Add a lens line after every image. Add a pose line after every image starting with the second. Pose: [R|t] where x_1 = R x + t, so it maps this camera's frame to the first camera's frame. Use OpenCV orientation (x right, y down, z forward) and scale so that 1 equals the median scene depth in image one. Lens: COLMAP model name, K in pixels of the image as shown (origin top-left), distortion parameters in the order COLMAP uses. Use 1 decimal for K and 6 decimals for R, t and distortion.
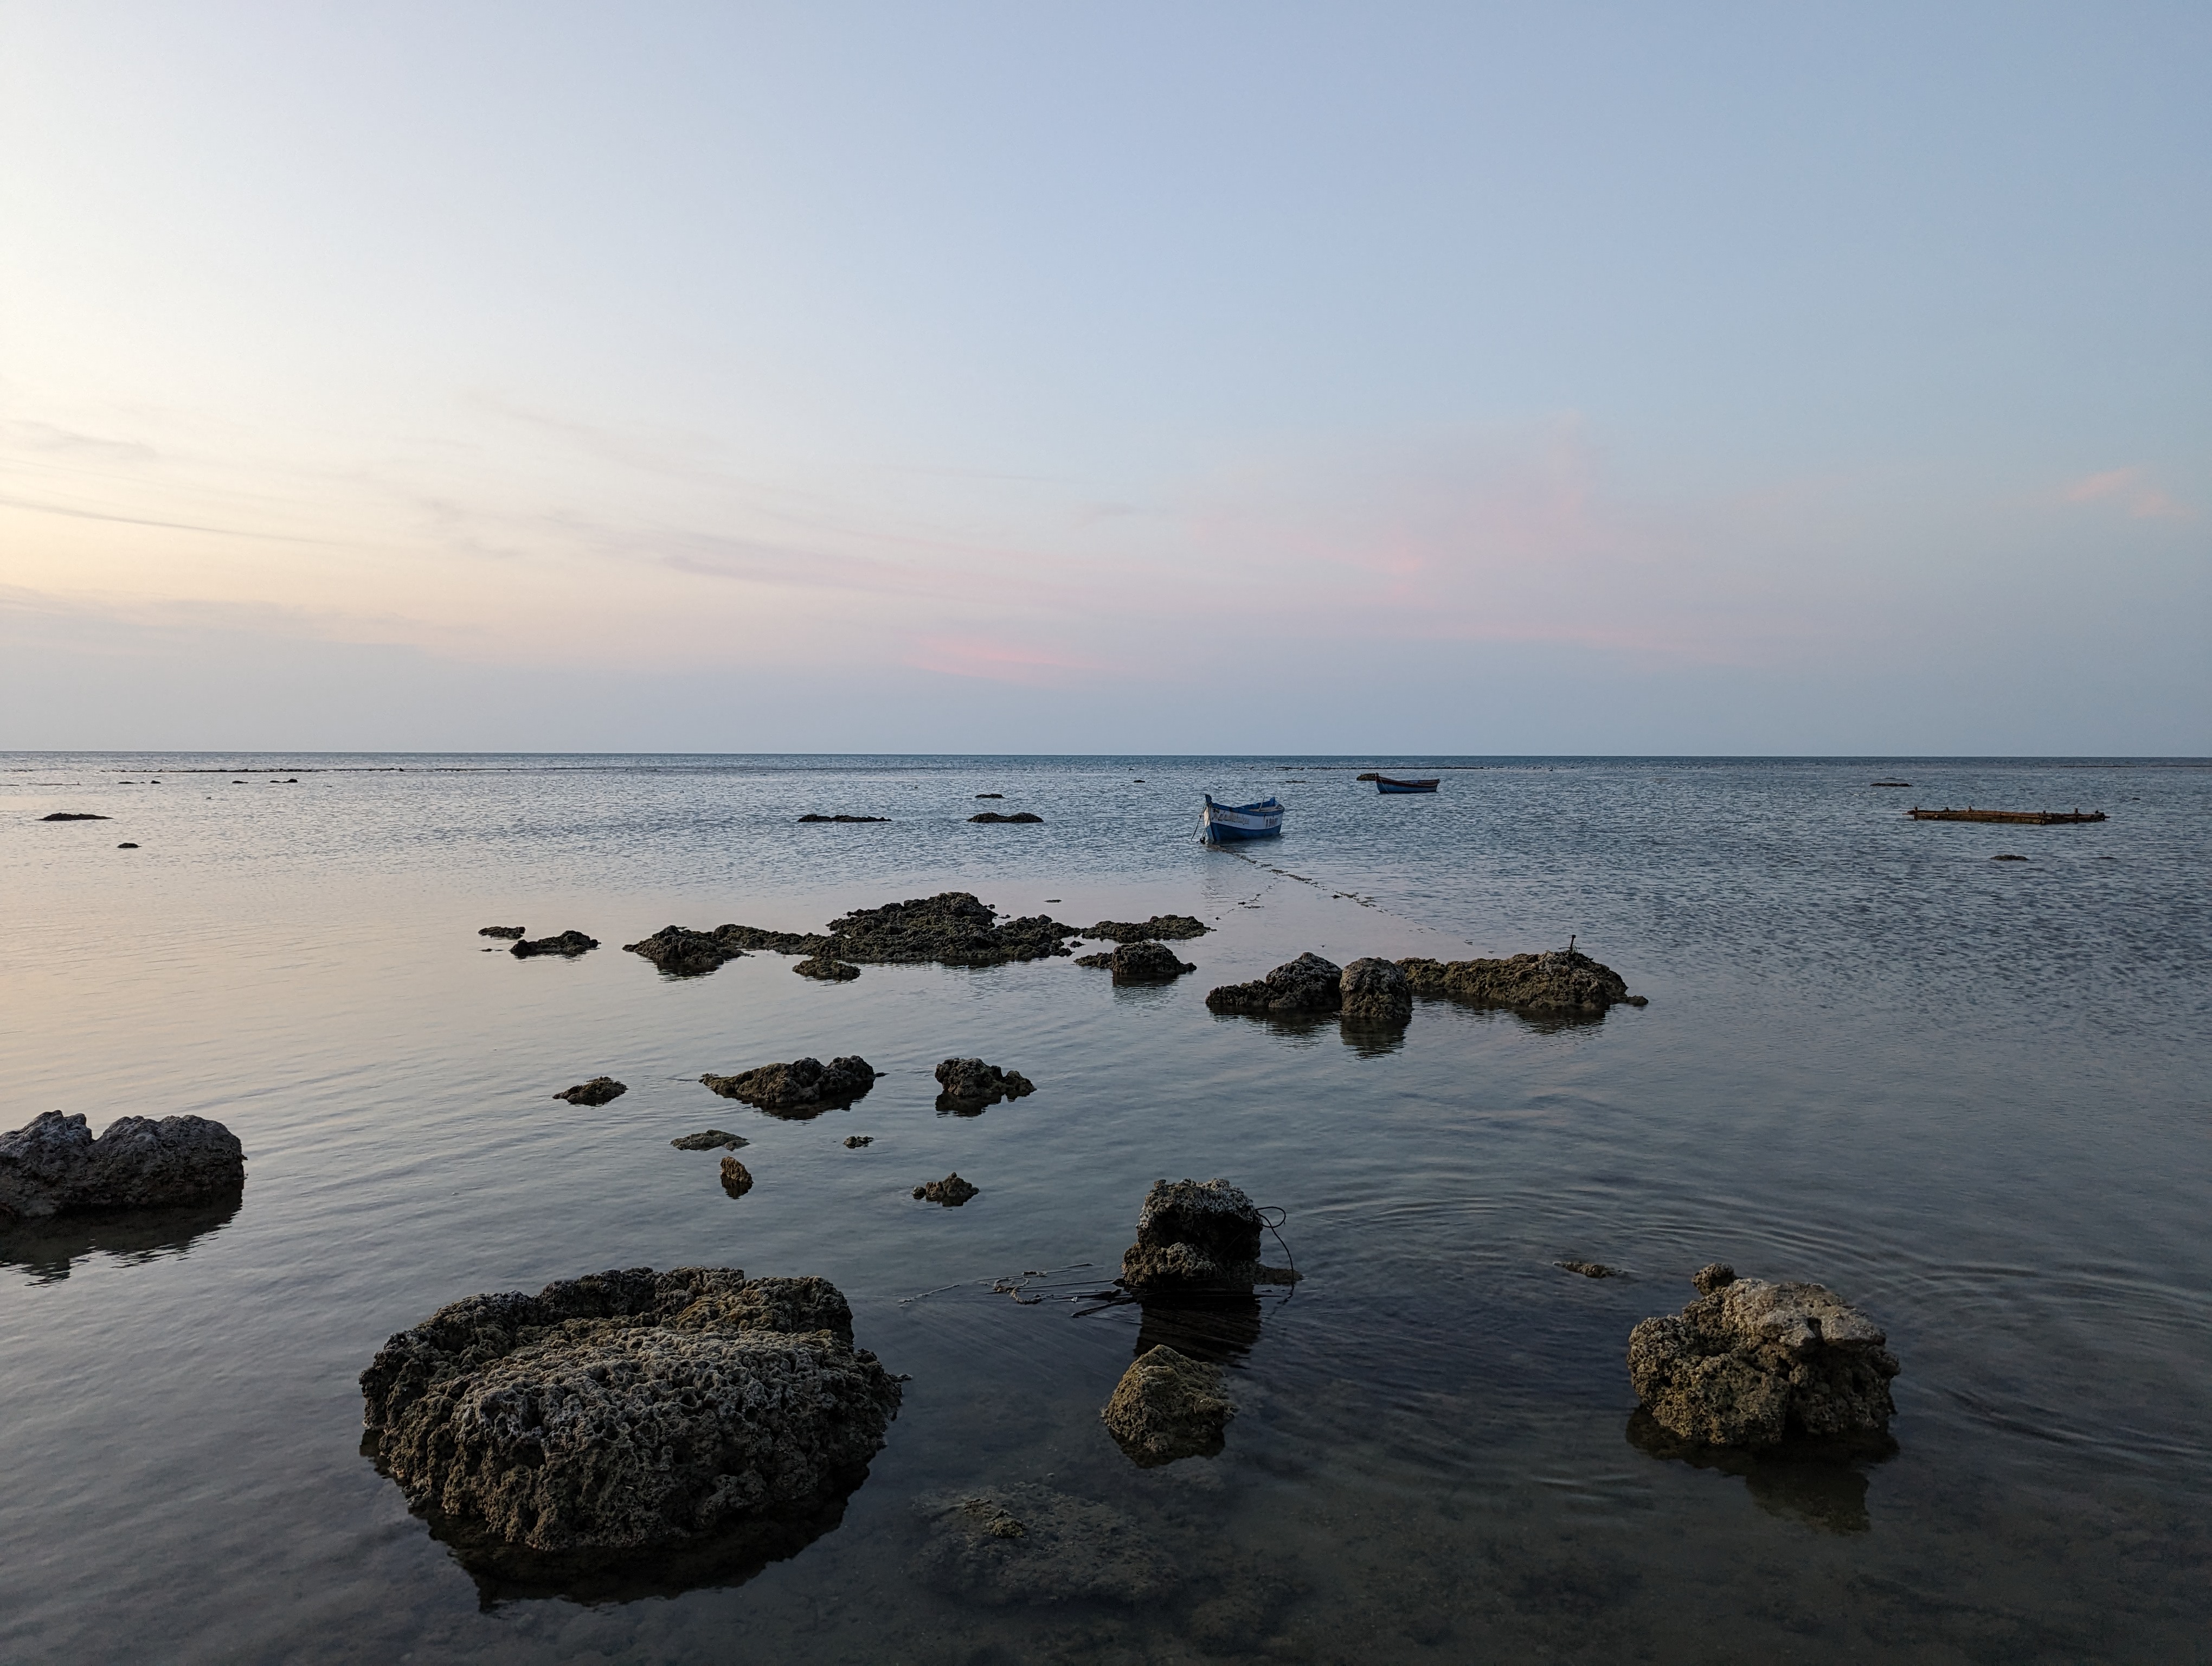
lens RADIAL K [[1519.5, 0, 1101.2], [0, 1519.5, 777.8], [0, 0, 1]] dist [0.050192, -0.047397]
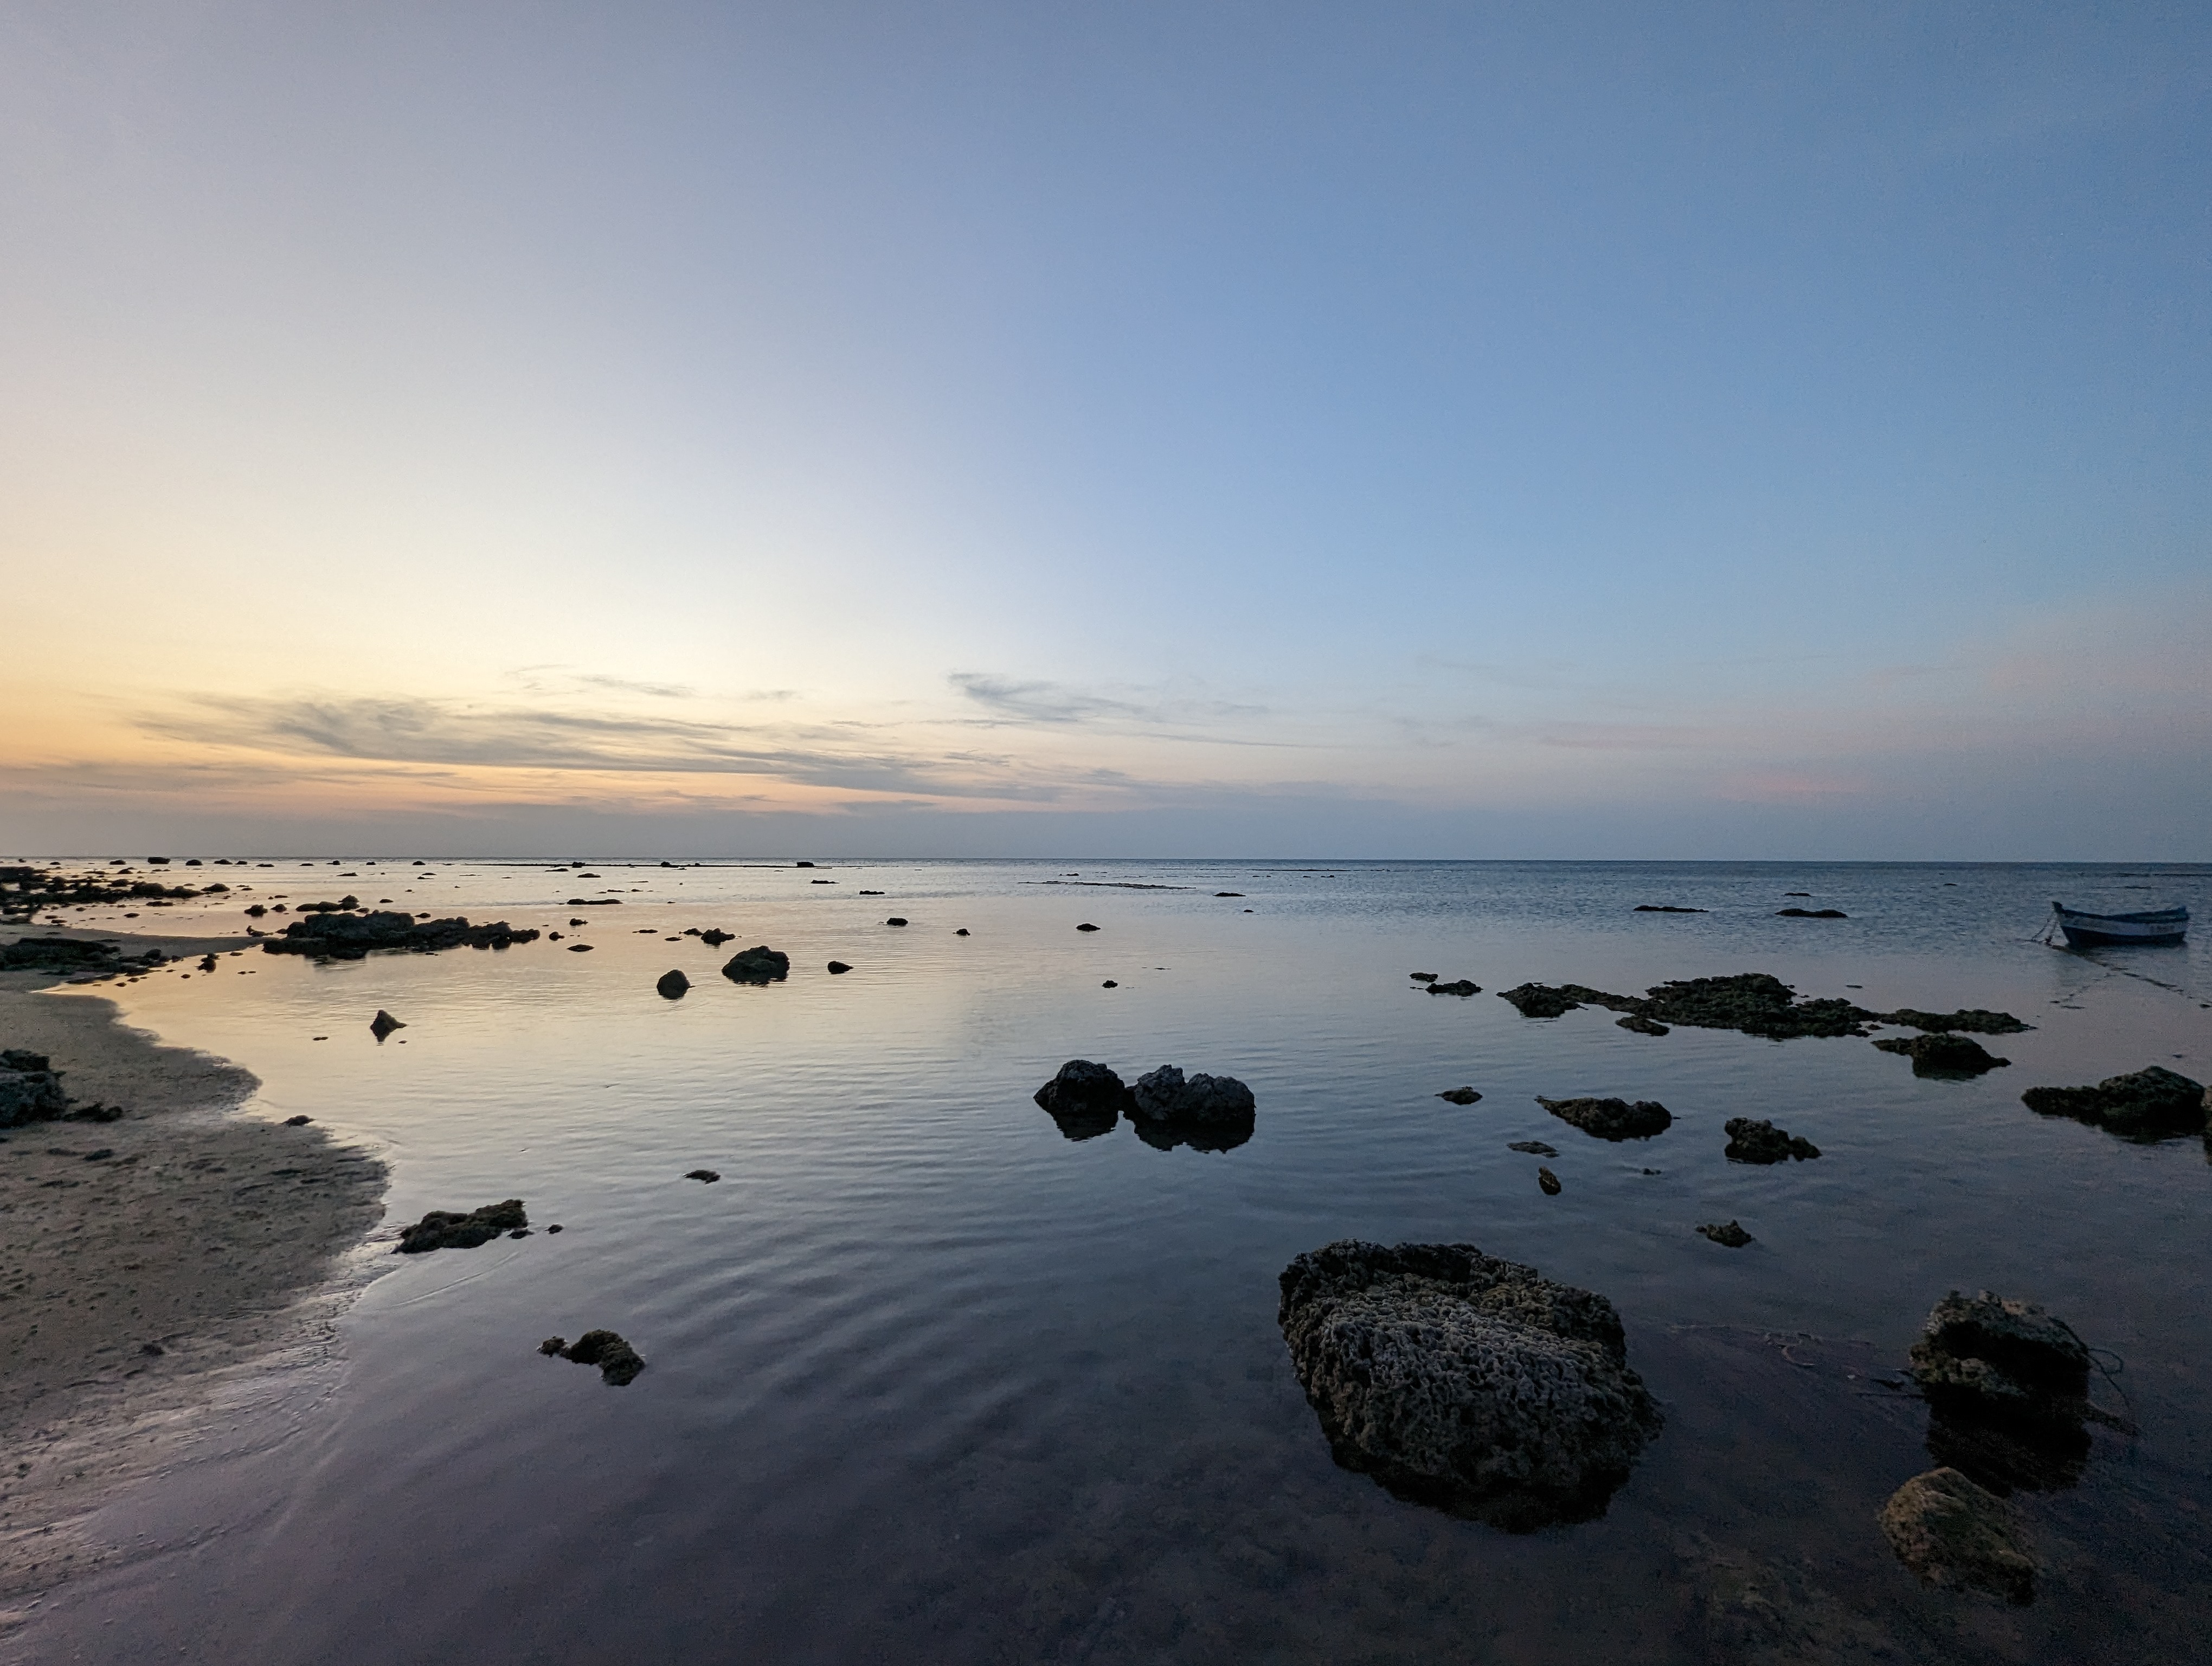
lens RADIAL K [[905.3, 0, 1115.4], [0, 905.3, 829.9], [0, 0, 1]] dist [-0.006096, -0.000207]
pose [[0.750234, -0.022330, -0.660795, 0.023501], [-0.010660, 0.998891, -0.045858, -0.028278], [0.661086, 0.041448, 0.749164, 0.131271]]
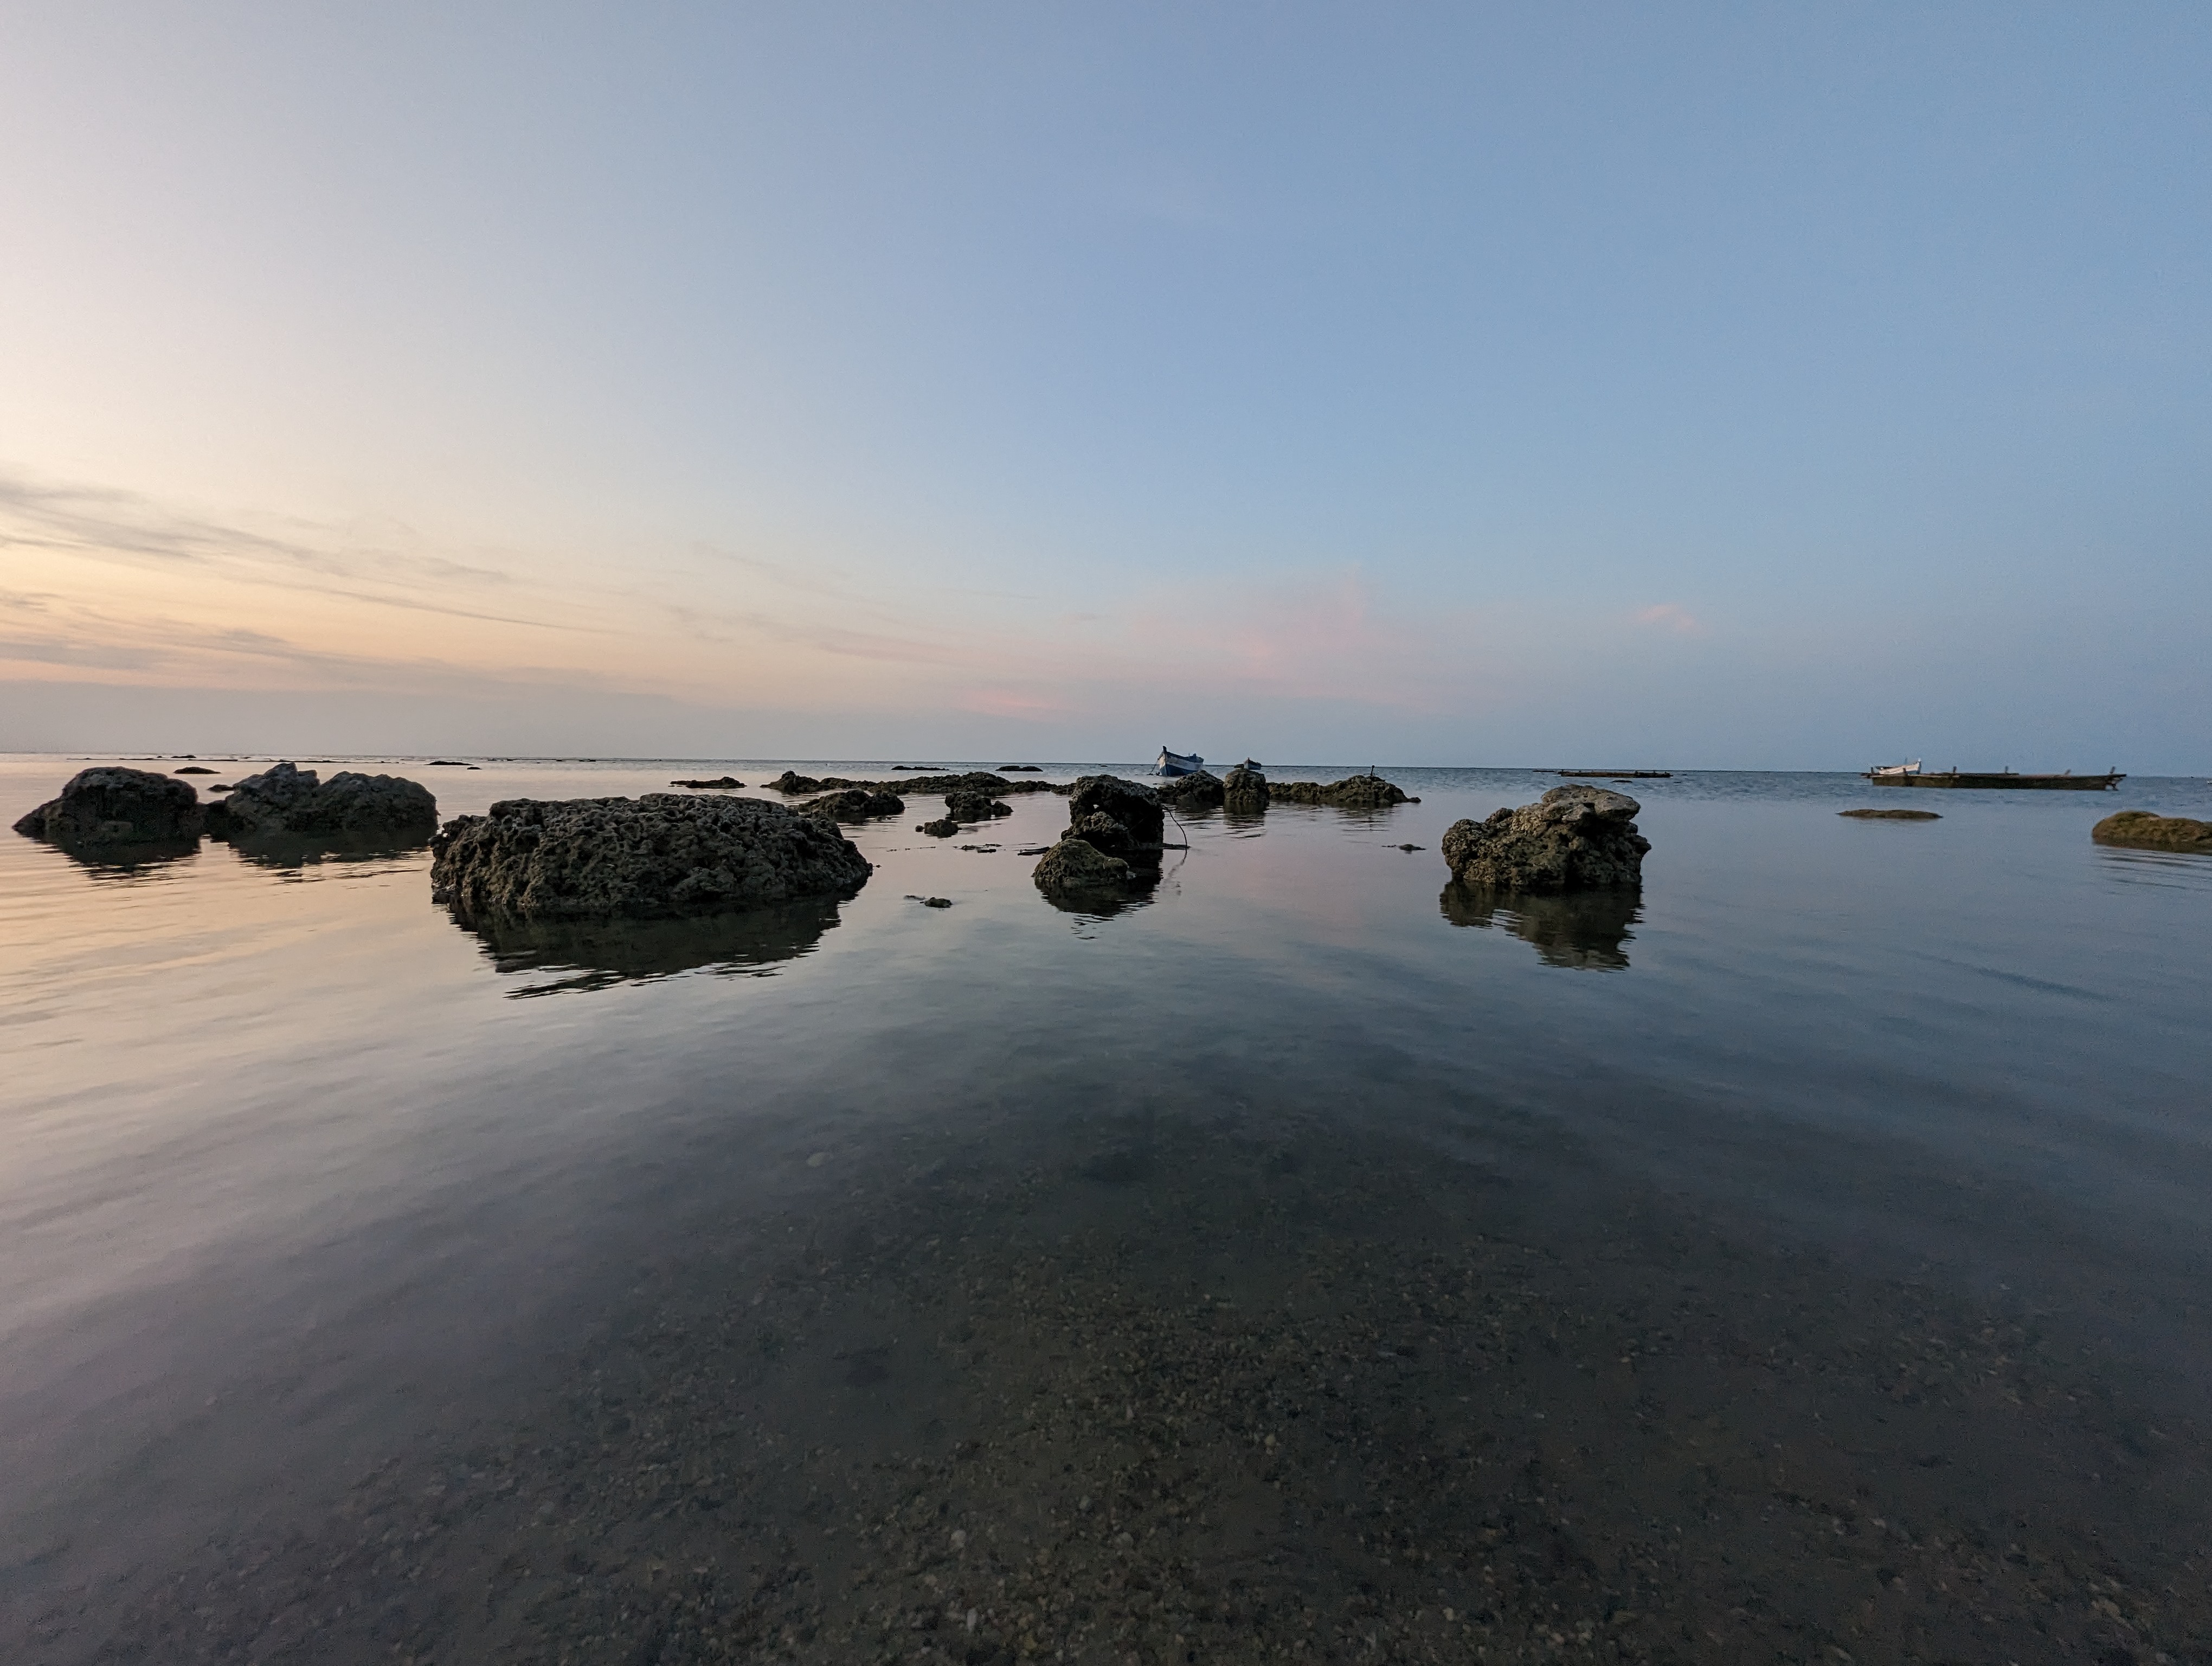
lens RADIAL K [[905.3, 0, 1100.3], [0, 905.3, 810.2], [0, 0, 1]] dist [-0.006096, -0.000207]
pose [[0.999800, -0.001461, 0.019964, 0.037223], [0.000675, 0.999226, 0.039320, 0.285213], [-0.020006, -0.039299, 0.999027, 0.223603]]
